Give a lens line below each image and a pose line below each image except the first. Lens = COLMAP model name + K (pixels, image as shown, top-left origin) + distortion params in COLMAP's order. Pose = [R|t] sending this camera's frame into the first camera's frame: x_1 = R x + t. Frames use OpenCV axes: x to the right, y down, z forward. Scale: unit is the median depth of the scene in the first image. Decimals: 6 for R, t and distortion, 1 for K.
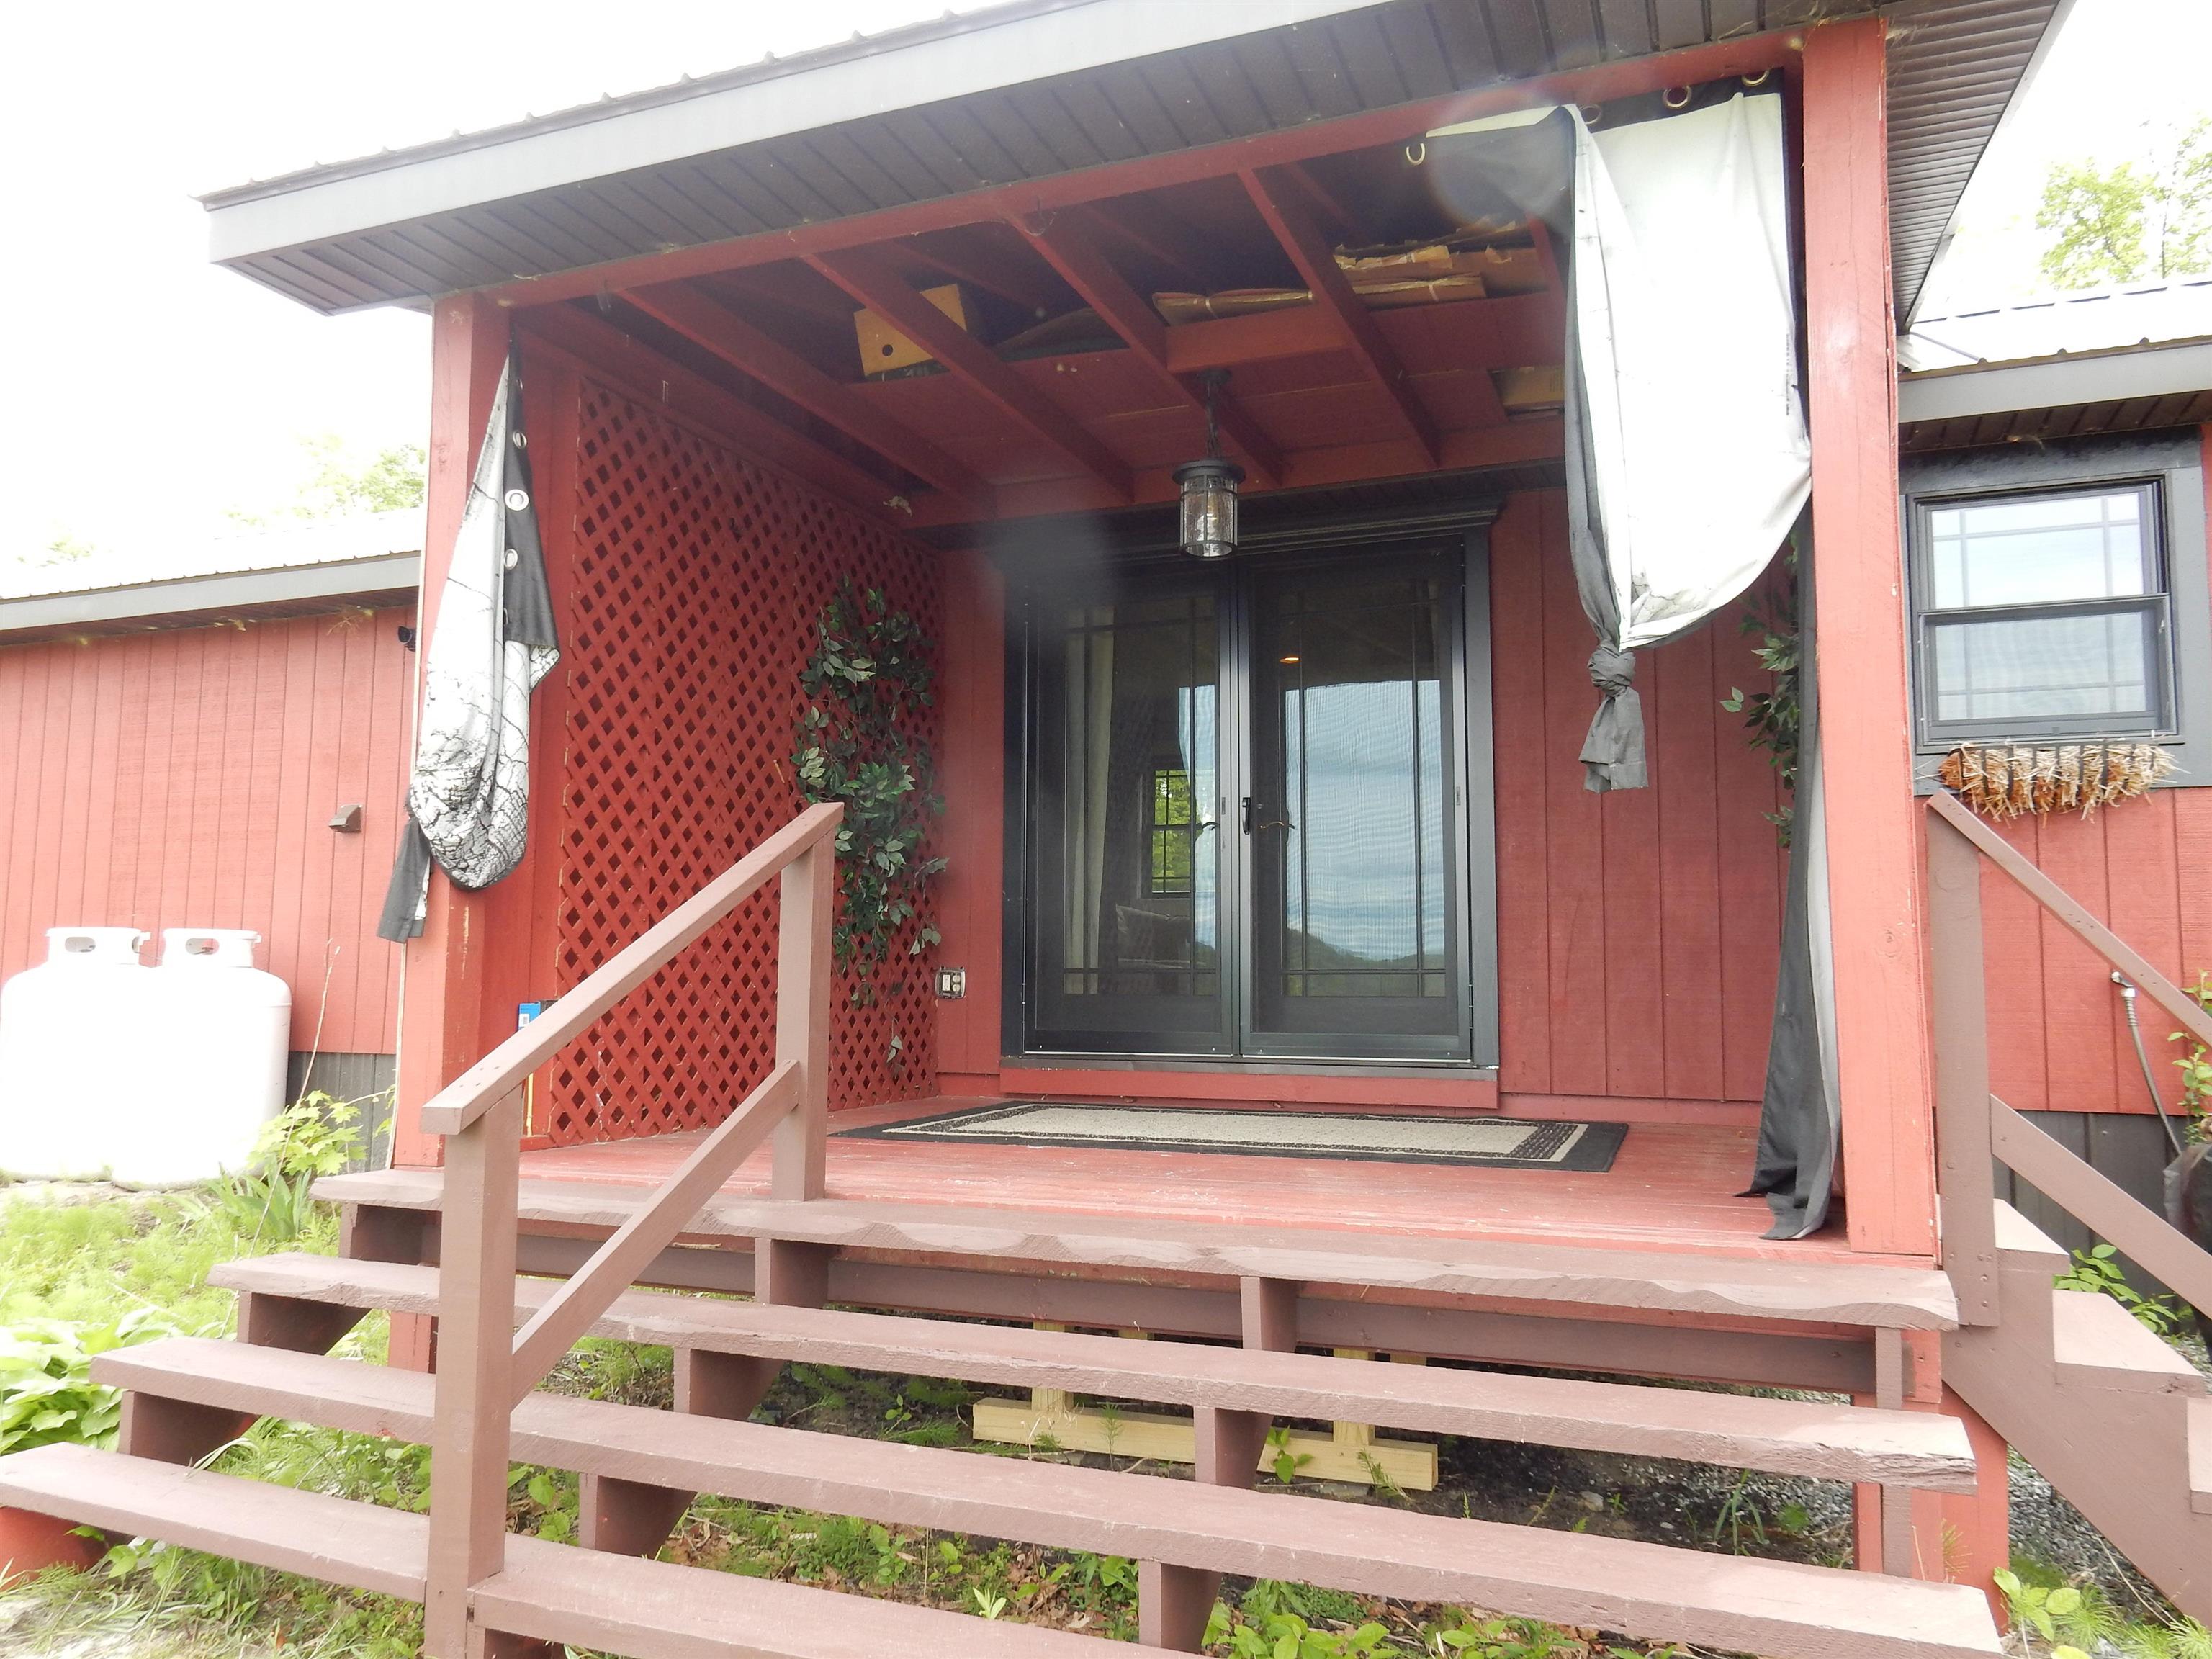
lens RADIAL K [[1637.7, 0, 1120.1], [0, 1637.7, 833.4], [0, 0, 1]] dist [0.000302, -0.000912]
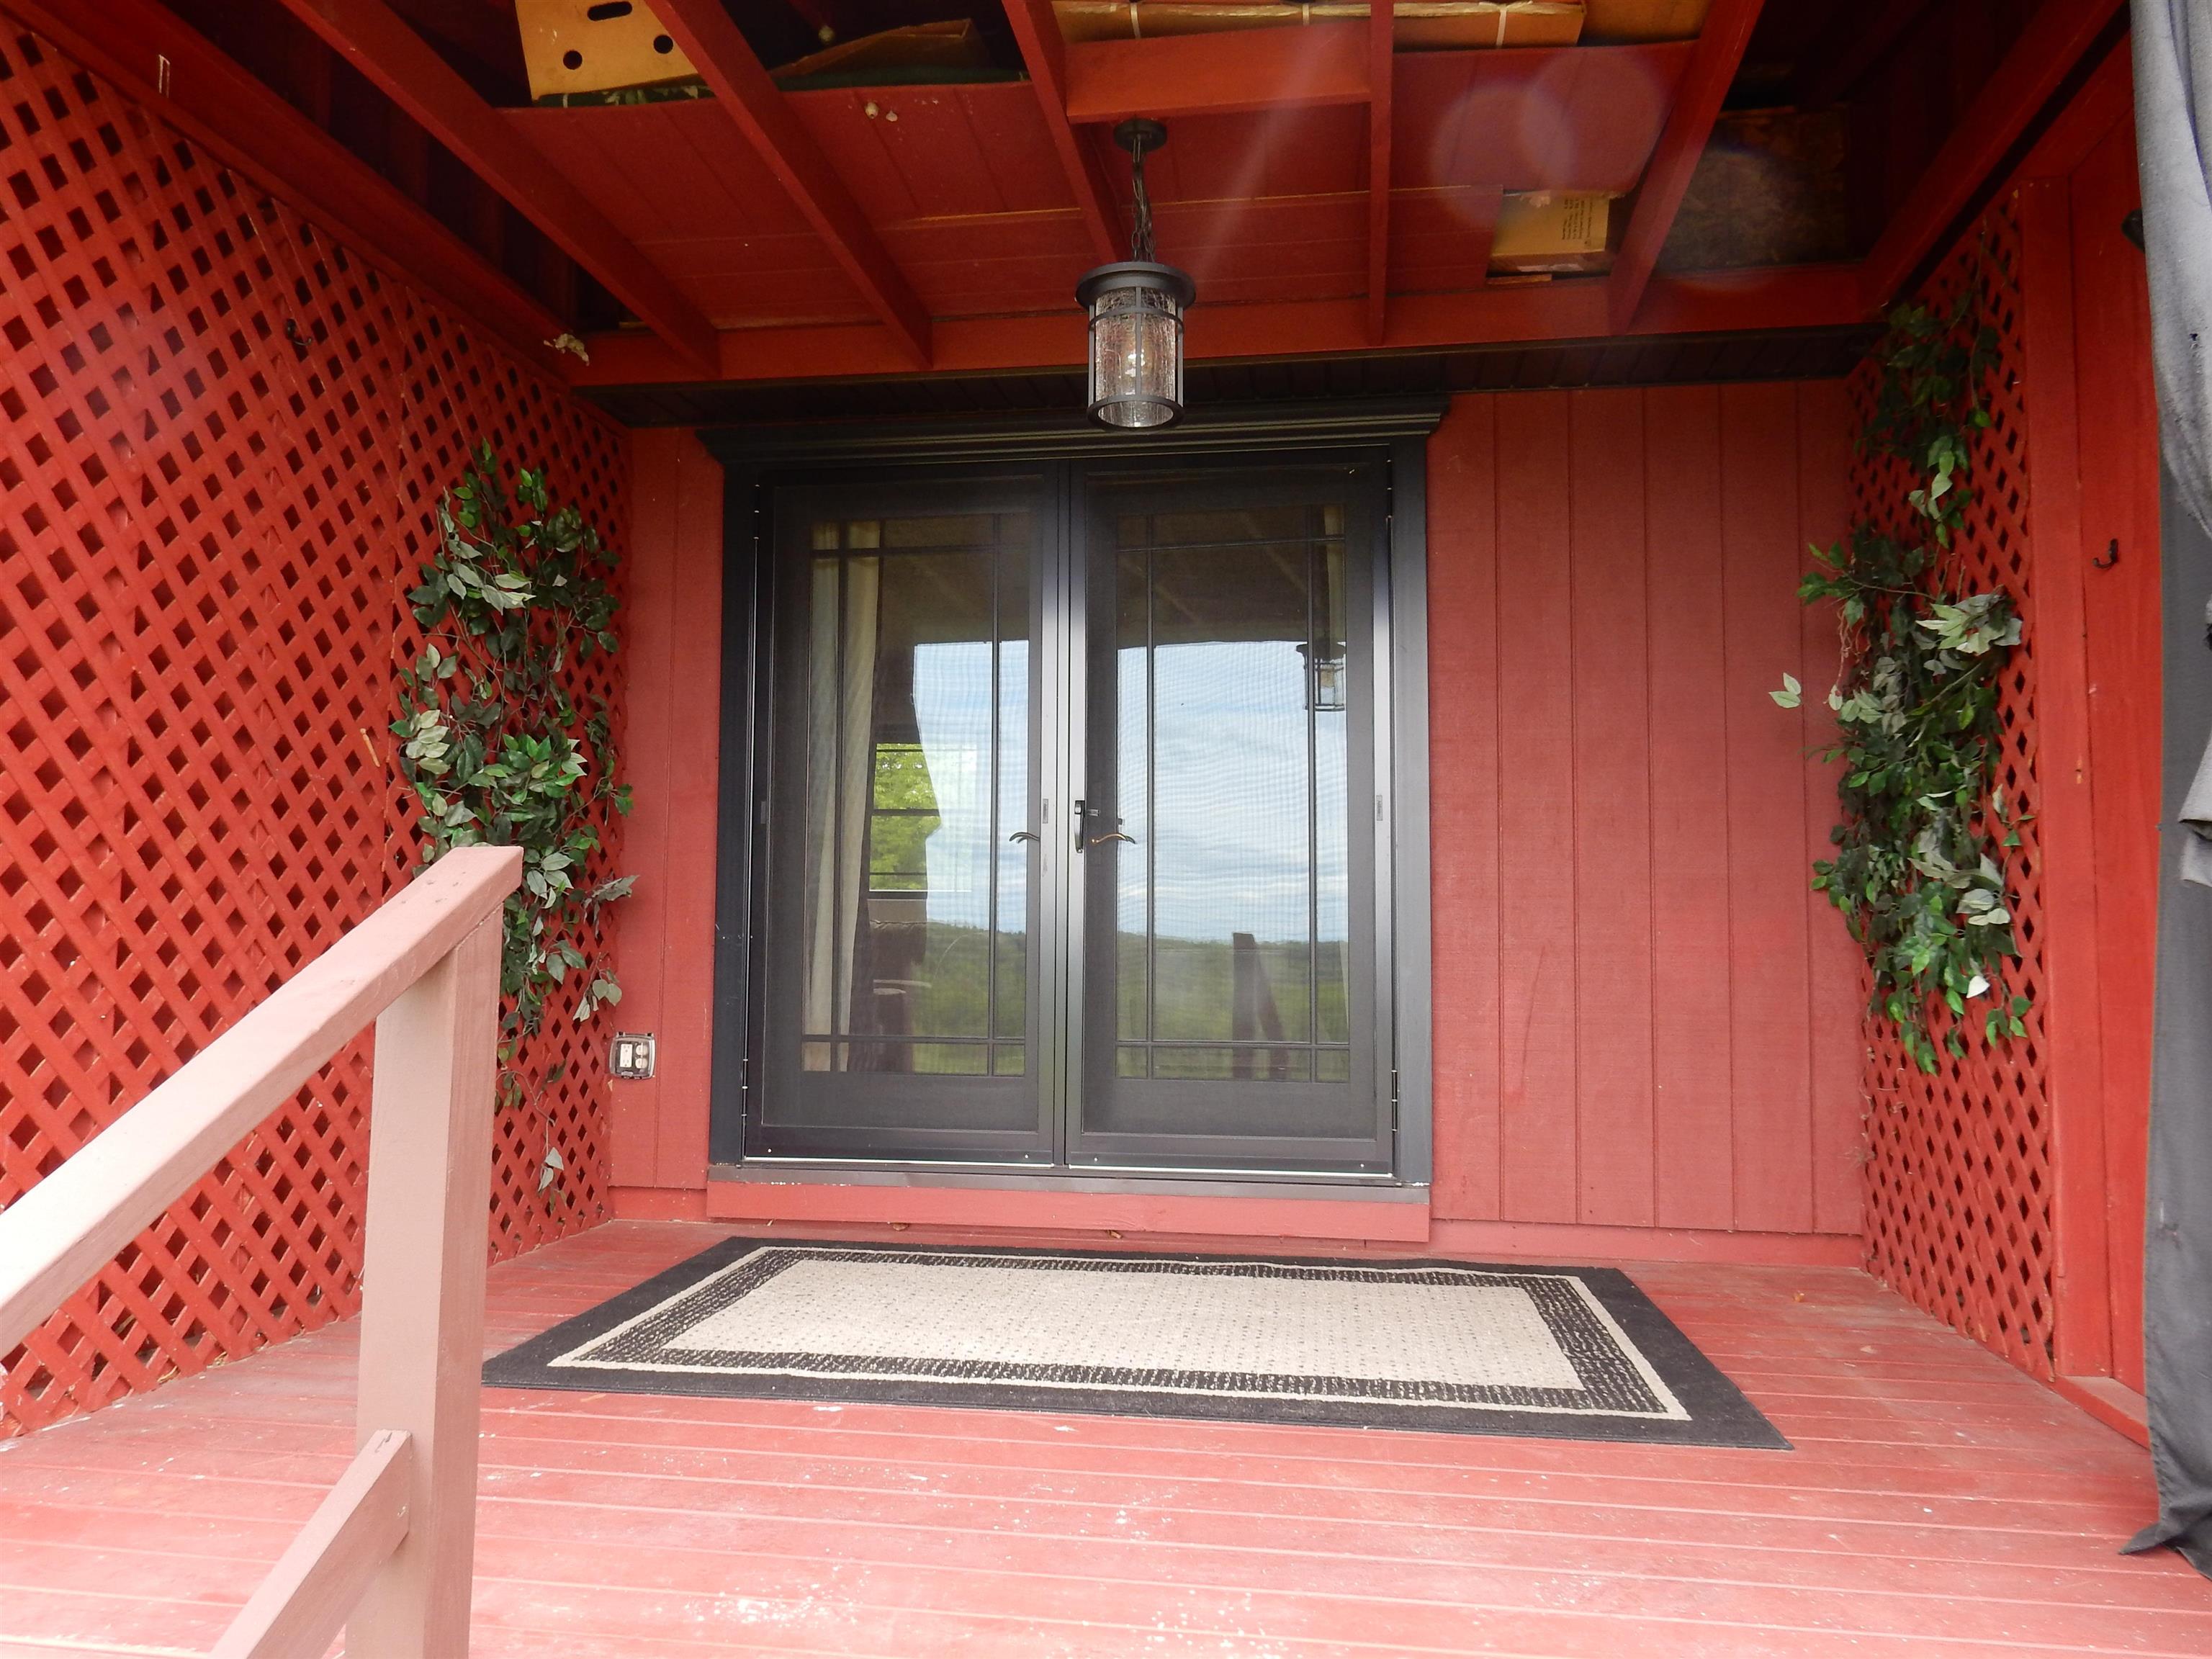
lens RADIAL K [[1647.8, 0, 1115.2], [0, 1647.8, 829.9], [0, 0, 1]] dist [0.011627, -0.002883]
pose [[0.975287, 0.019025, 0.220121, -0.068860], [-0.023378, 0.999579, 0.017189, -0.023405], [-0.219702, -0.021910, 0.975321, 0.321887]]
